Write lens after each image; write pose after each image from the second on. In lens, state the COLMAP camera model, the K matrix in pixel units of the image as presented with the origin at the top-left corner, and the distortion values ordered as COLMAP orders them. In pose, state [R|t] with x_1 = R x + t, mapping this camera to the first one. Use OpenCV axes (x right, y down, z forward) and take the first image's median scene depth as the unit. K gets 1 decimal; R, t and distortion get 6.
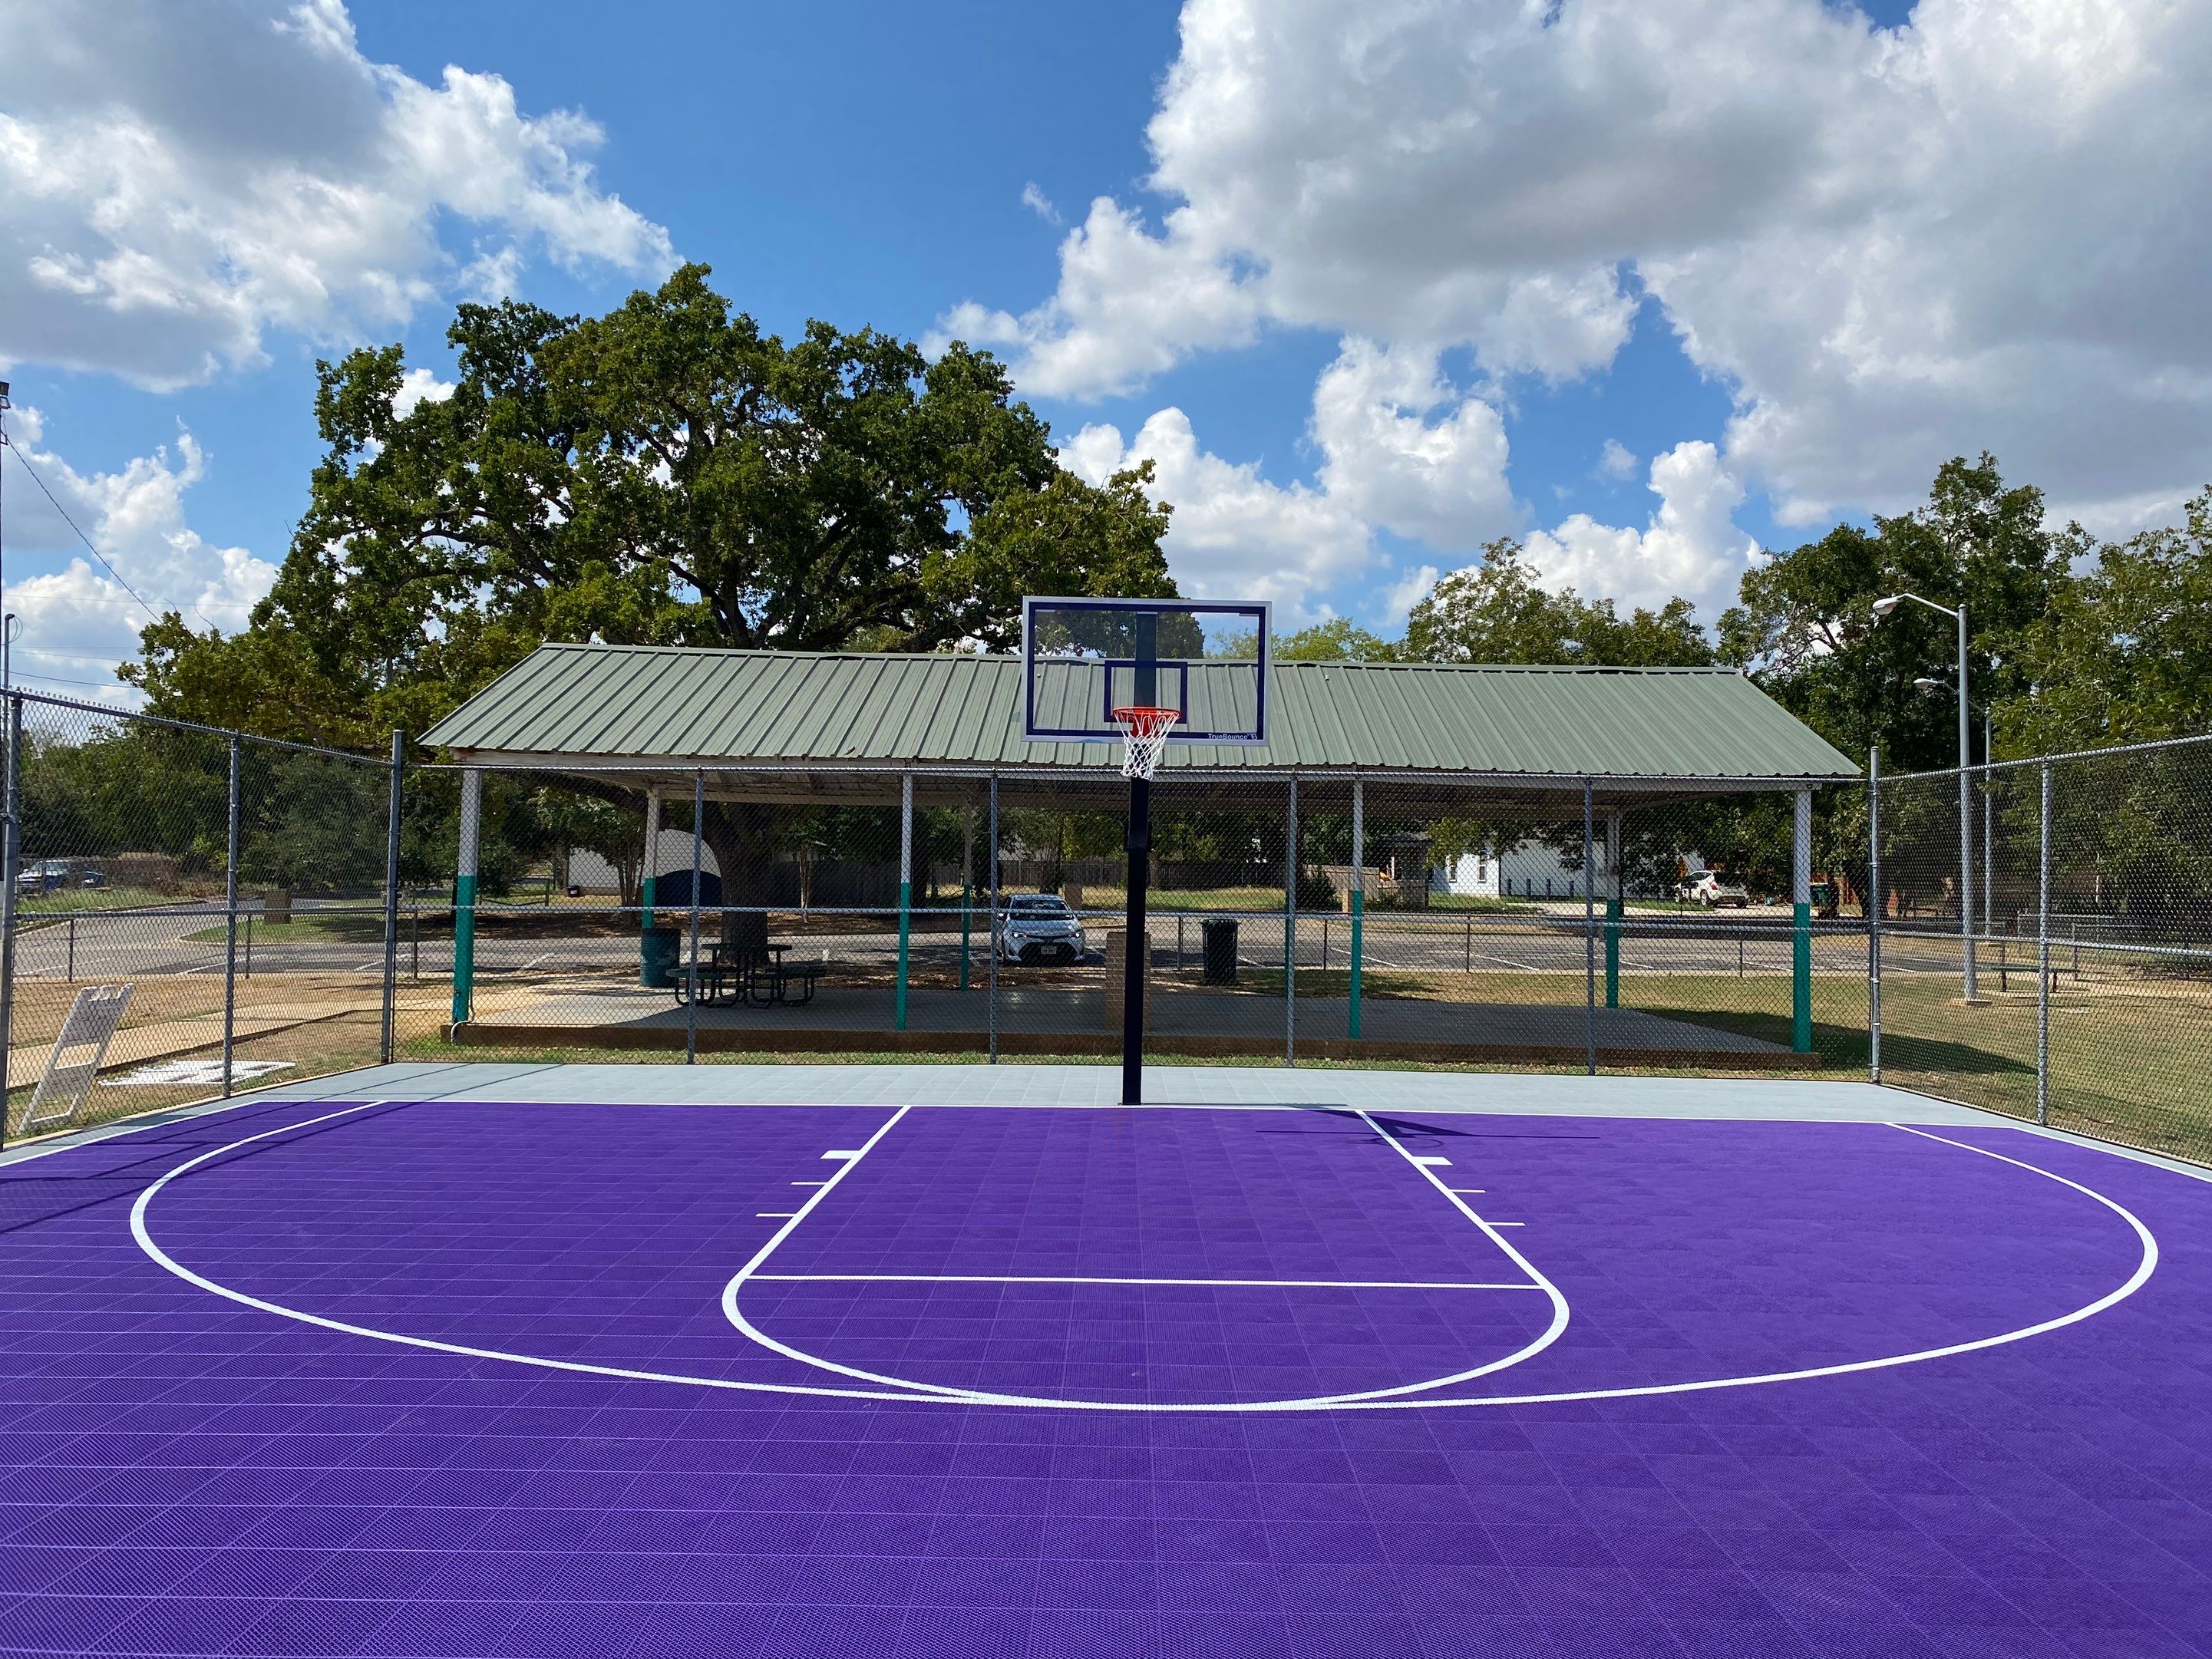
lens RADIAL K [[1664.6, 0, 1106.0], [0, 1664.6, 829.5], [0, 0, 1]] dist [0.002554, -0.000537]
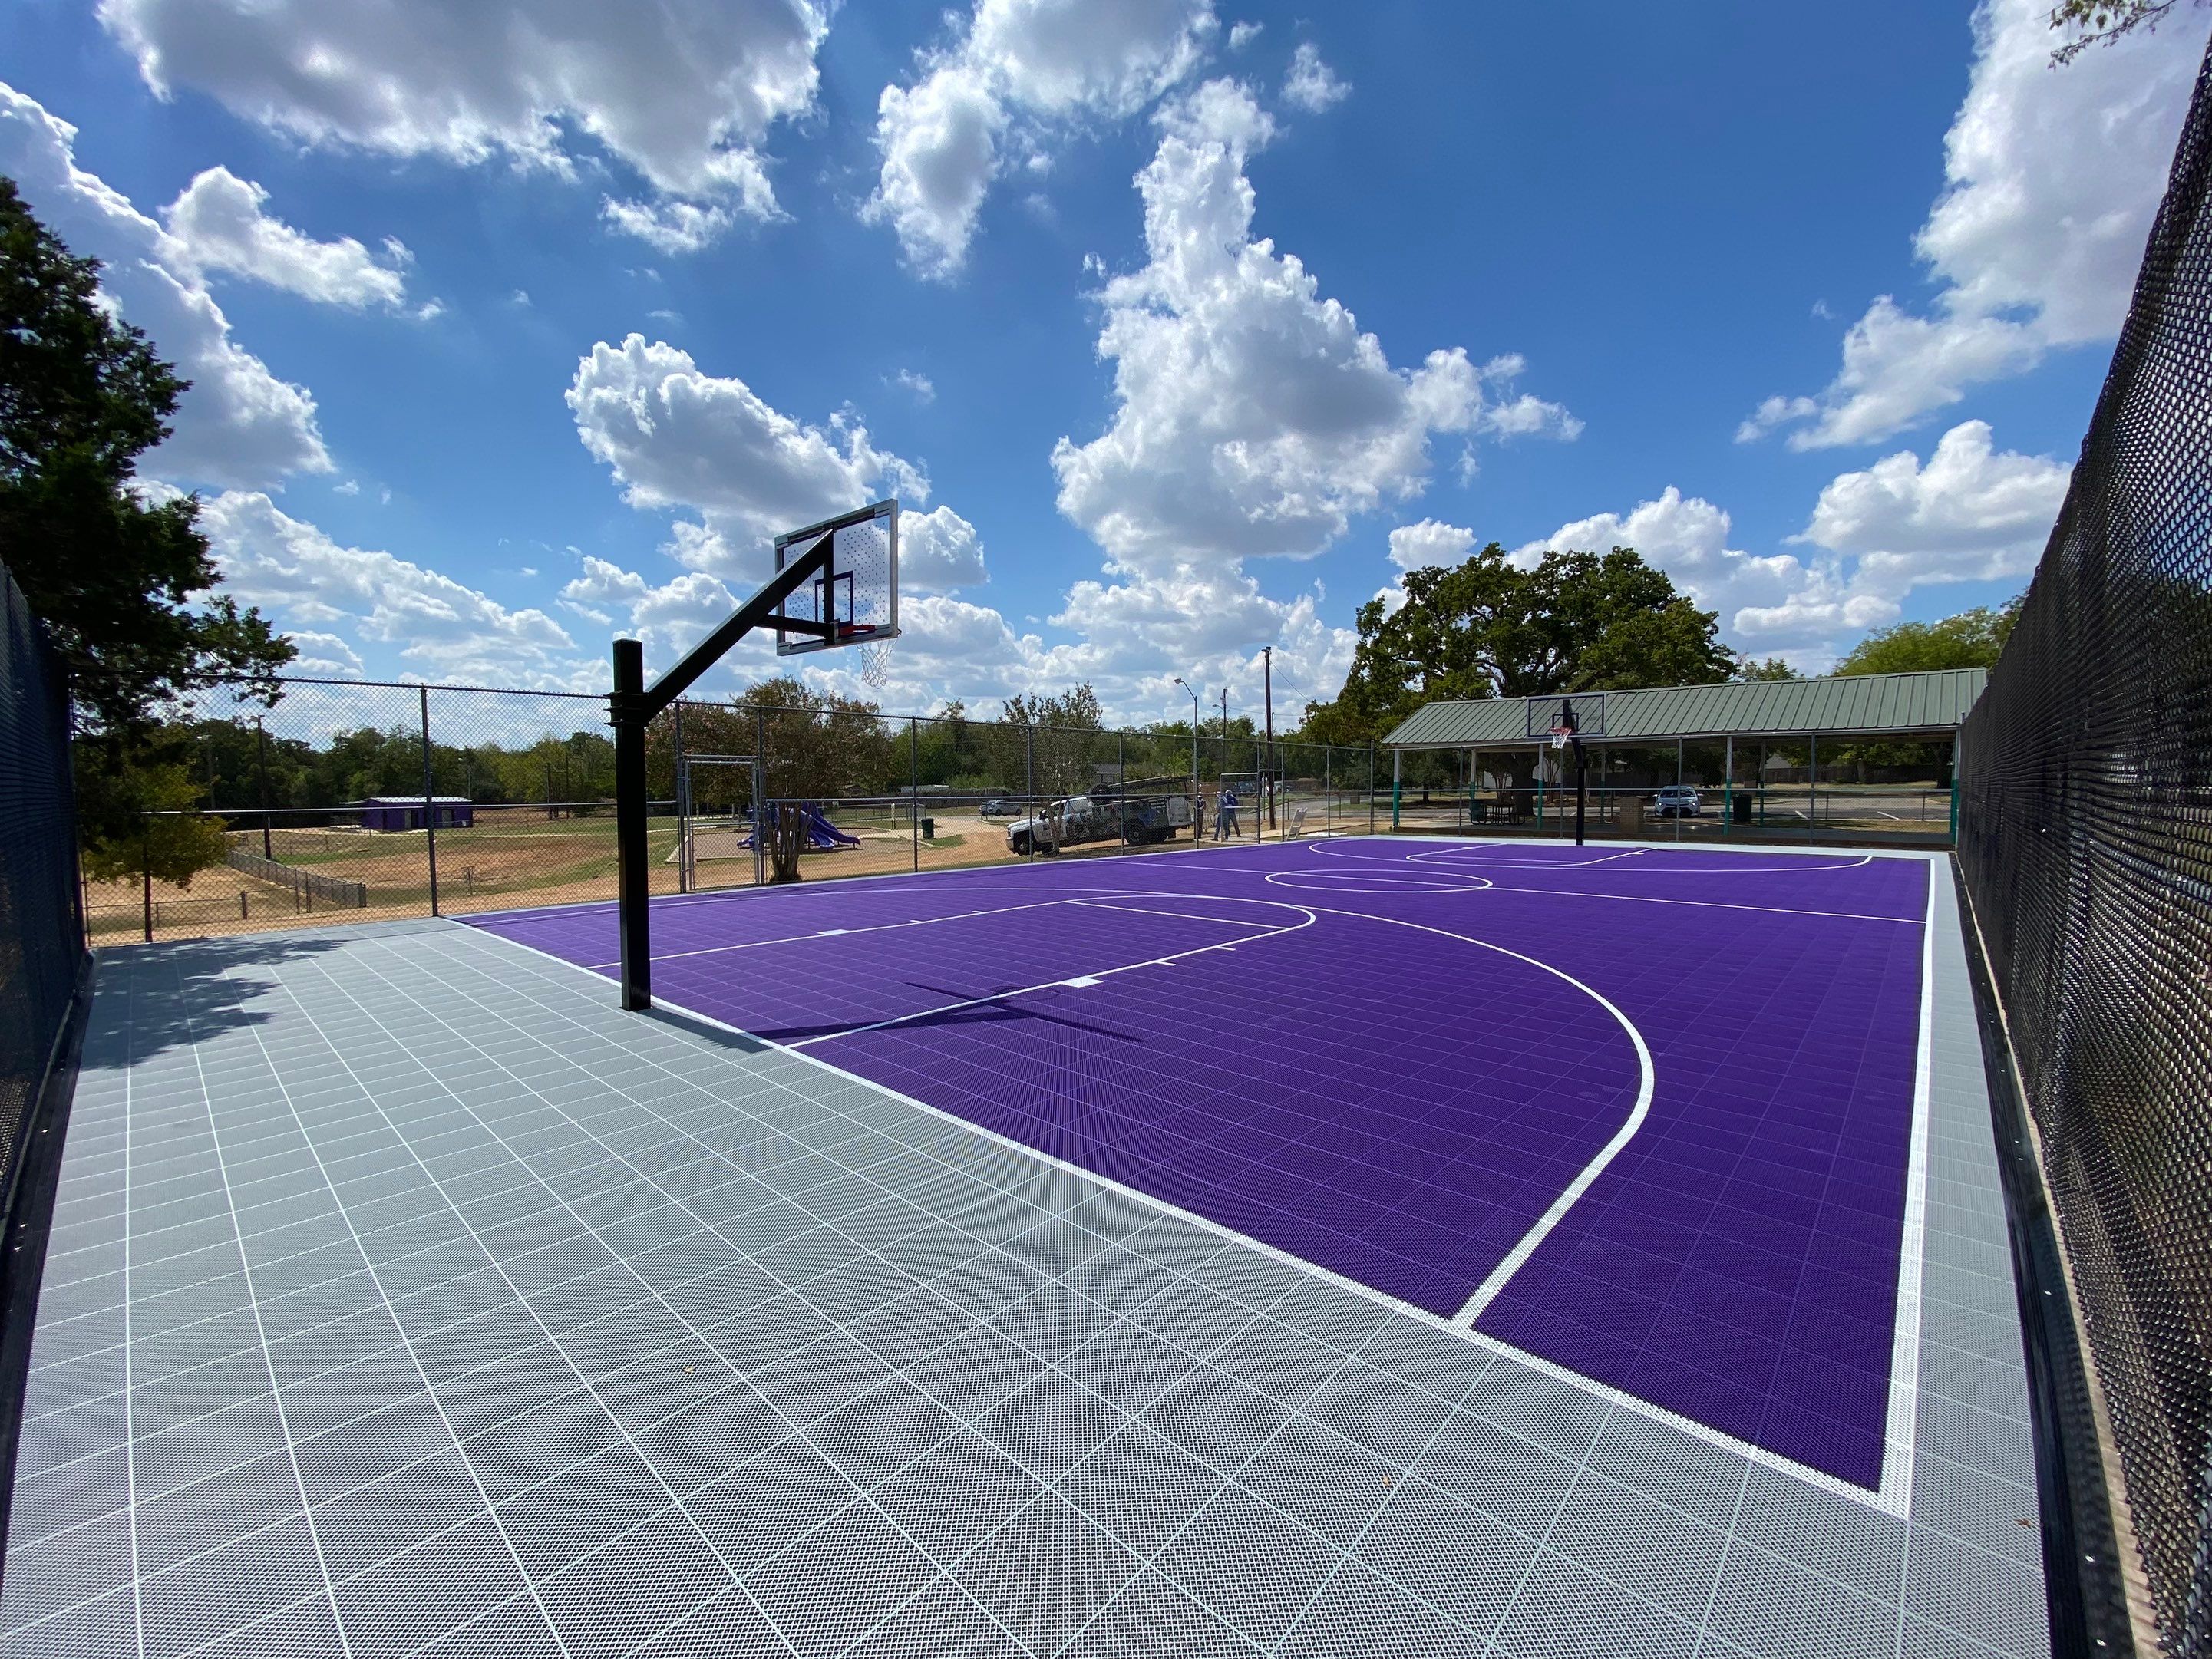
lens RADIAL K [[888.8, 0, 1106.0], [0, 888.8, 829.5], [0, 0, 1]] dist [0.000947, 0.000111]
pose [[0.736050, 0.008990, -0.676867, 0.153452], [0.046202, 0.996913, 0.063483, -0.008997], [0.675349, -0.077999, 0.733362, -0.273890]]
